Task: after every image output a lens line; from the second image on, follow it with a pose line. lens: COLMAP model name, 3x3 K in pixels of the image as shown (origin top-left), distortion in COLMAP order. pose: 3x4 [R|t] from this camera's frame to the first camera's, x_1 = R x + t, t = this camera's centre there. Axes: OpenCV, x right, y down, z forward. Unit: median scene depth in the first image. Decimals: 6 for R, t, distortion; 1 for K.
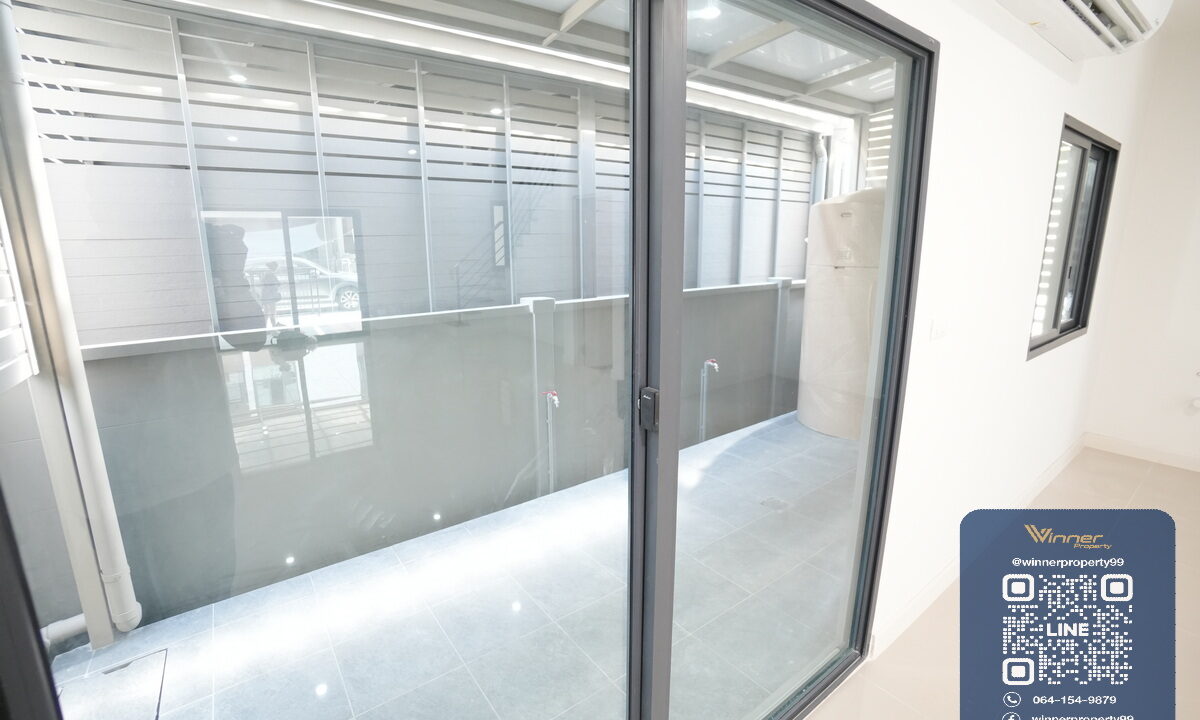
lens RADIAL K [[524.8, 0, 597.1], [0, 524.8, 360.9], [0, 0, 1]] dist [-0.045078, 0.005079]
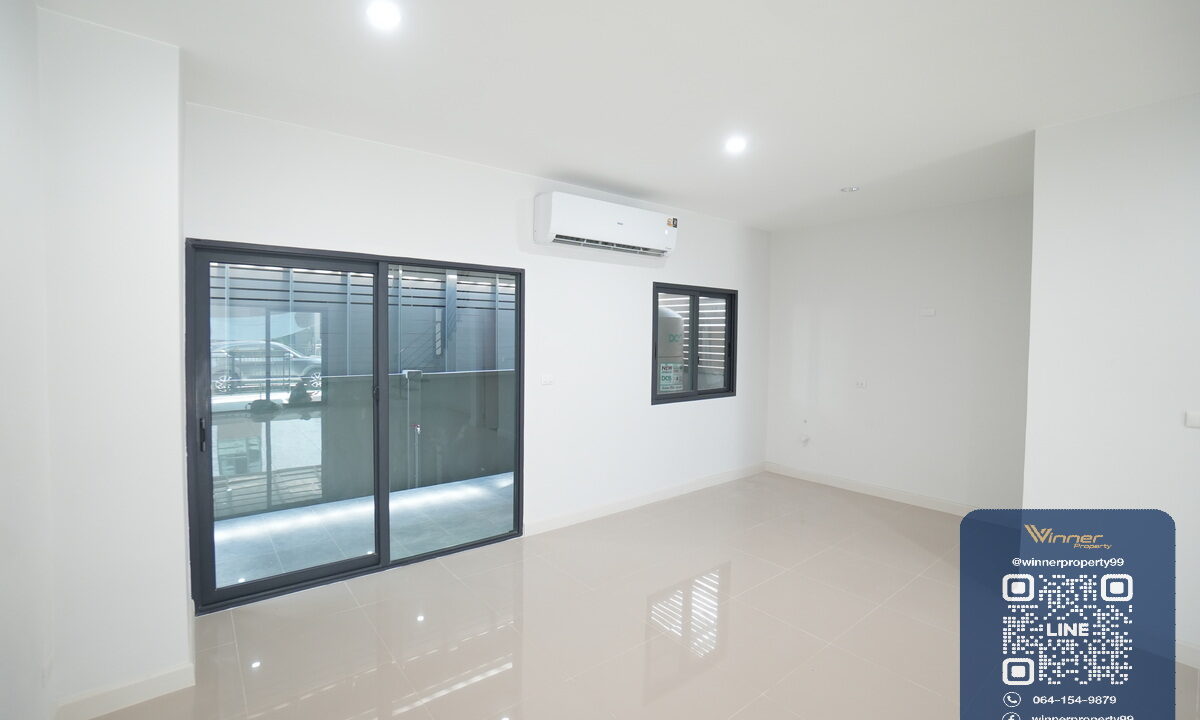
lens RADIAL K [[524.8, 0, 590.4], [0, 524.8, 358.5], [0, 0, 1]] dist [-0.045078, 0.005079]
pose [[0.999317, 0.020168, 0.030954, 0.390801], [-0.014375, 0.984087, -0.177108, 0.128362], [-0.034034, 0.176542, 0.983705, -0.668807]]
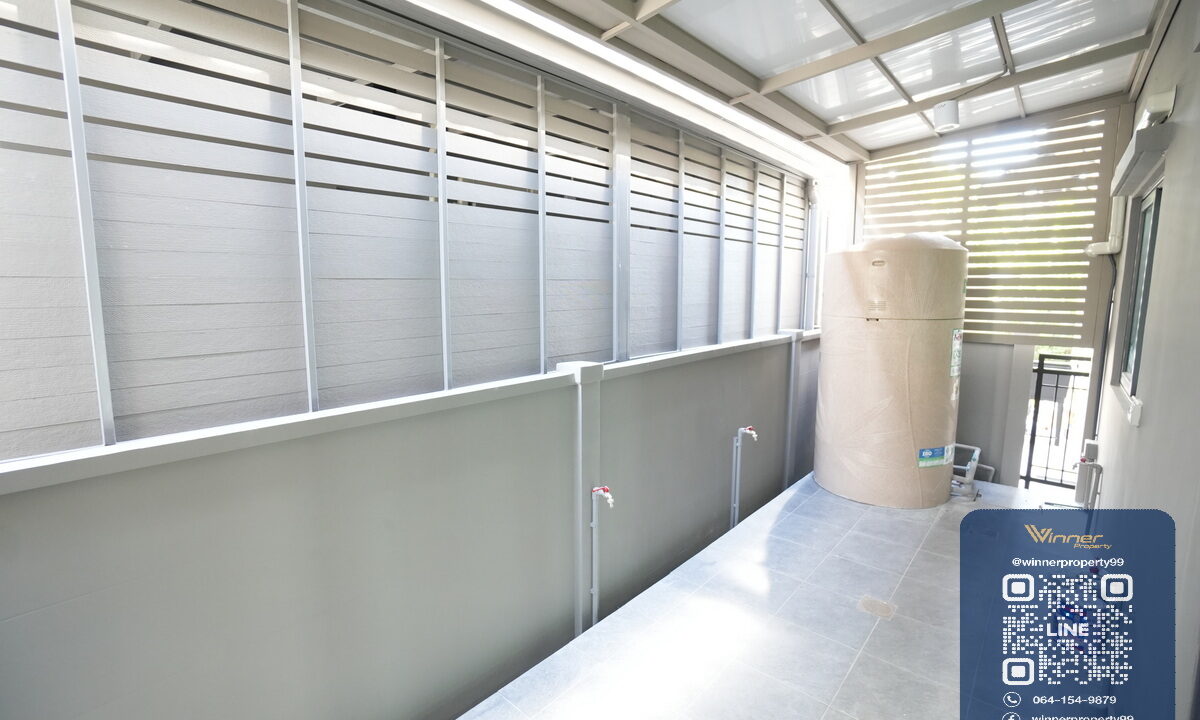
lens RADIAL K [[524.8, 0, 595.5], [0, 524.8, 359.4], [0, 0, 1]] dist [-0.045078, 0.005079]
pose [[0.980203, -0.017420, 0.197225, -0.226855], [0.034600, 0.995865, -0.084001, -0.057165], [-0.194946, 0.089162, 0.976753, 0.237279]]
